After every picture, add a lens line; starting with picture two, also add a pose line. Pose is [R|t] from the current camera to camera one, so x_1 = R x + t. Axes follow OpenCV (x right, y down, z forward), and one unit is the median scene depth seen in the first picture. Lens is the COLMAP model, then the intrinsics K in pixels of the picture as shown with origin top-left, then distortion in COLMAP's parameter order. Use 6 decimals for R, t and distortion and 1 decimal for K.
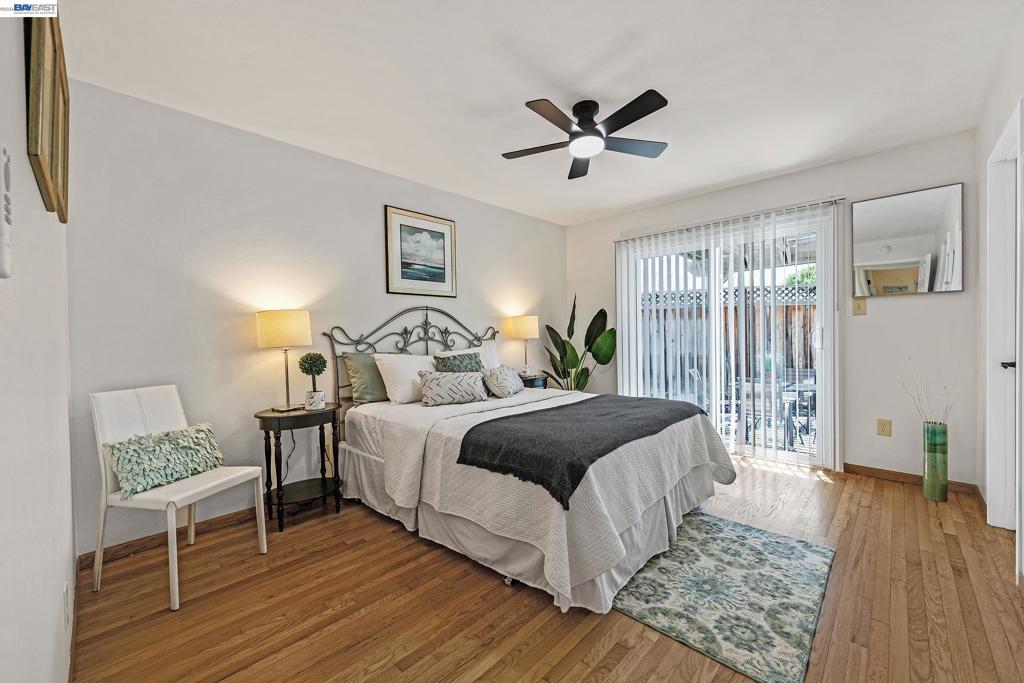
lens RADIAL K [[406.2, 0, 513.9], [0, 406.2, 340.4], [0, 0, 1]] dist [-0.003982, 0.000047]
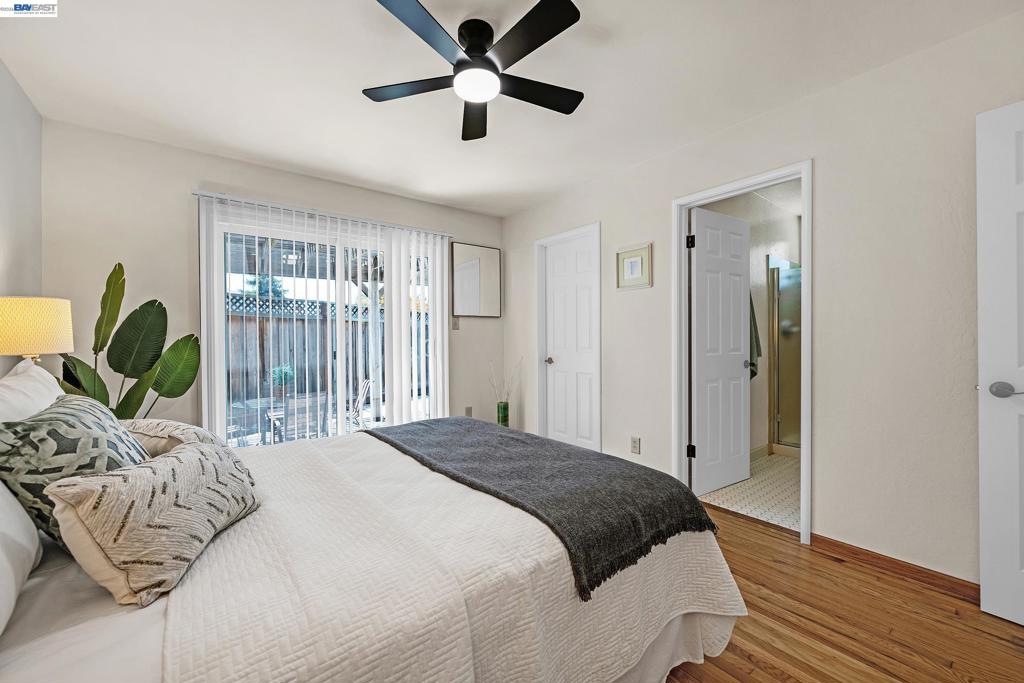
lens RADIAL K [[406.2, 0, 513.3], [0, 406.2, 337.3], [0, 0, 1]] dist [-0.003982, 0.000047]
pose [[0.152807, 0.021213, 0.988028, -0.320743], [0.020053, 0.999497, -0.024561, -0.001616], [-0.988053, 0.023566, 0.152305, 0.504382]]
